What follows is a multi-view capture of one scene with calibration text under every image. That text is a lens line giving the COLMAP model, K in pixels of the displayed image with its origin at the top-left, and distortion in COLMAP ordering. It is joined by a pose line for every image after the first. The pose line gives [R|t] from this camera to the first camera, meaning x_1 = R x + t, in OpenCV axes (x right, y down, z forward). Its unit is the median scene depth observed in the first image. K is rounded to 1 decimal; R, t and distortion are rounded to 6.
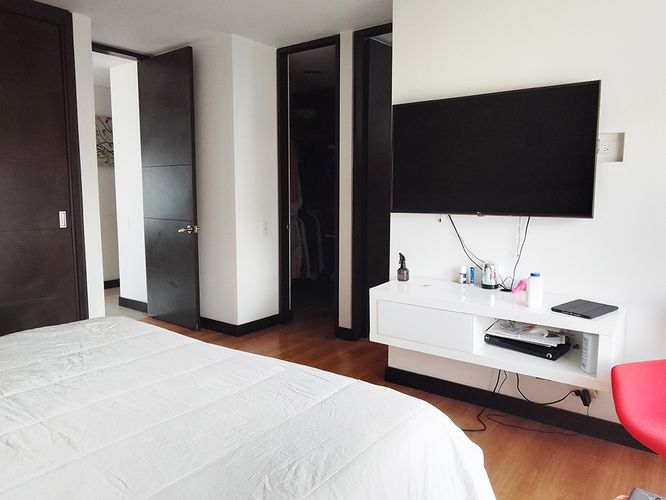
lens RADIAL K [[498.1, 0, 333.0], [0, 498.1, 250.0], [0, 0, 1]] dist [0.000286, -0.001004]
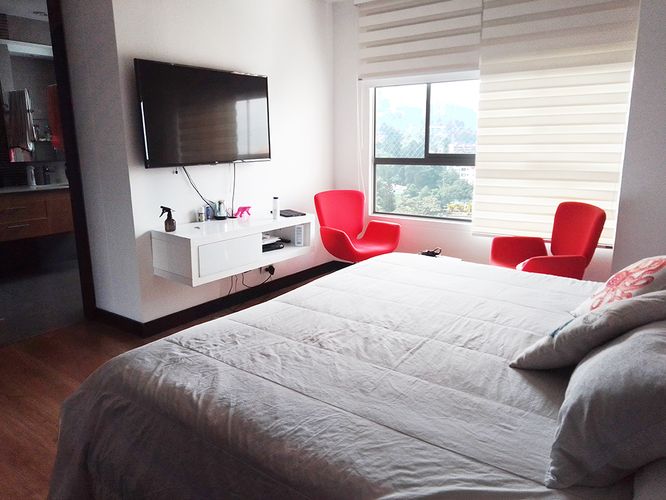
lens RADIAL K [[498.1, 0, 333.0], [0, 498.1, 250.0], [0, 0, 1]] dist [0.000286, -0.001004]
pose [[0.002113, -0.220555, 0.975372, -1.058132], [0.141641, 0.965607, 0.218040, -0.097912], [-0.989916, 0.137692, 0.033280, 0.727824]]
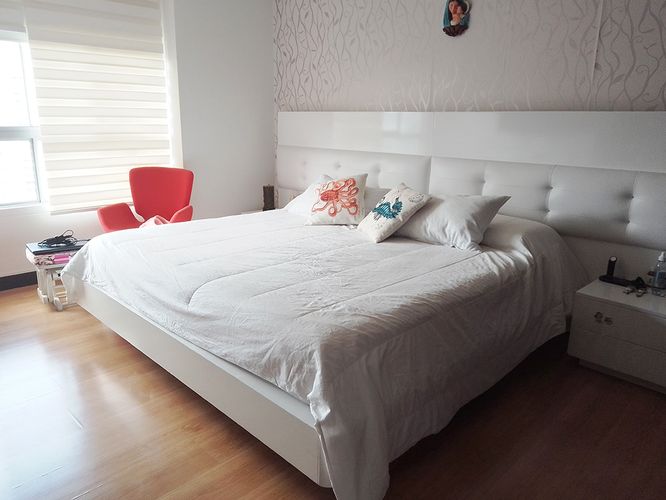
lens RADIAL K [[498.1, 0, 333.0], [0, 498.1, 250.0], [0, 0, 1]] dist [0.000286, -0.001004]
pose [[-0.990619, -0.052594, 0.126124, -0.539511], [-0.000880, 0.925401, 0.378989, -0.193550], [-0.136648, 0.375322, -0.916766, 1.563422]]
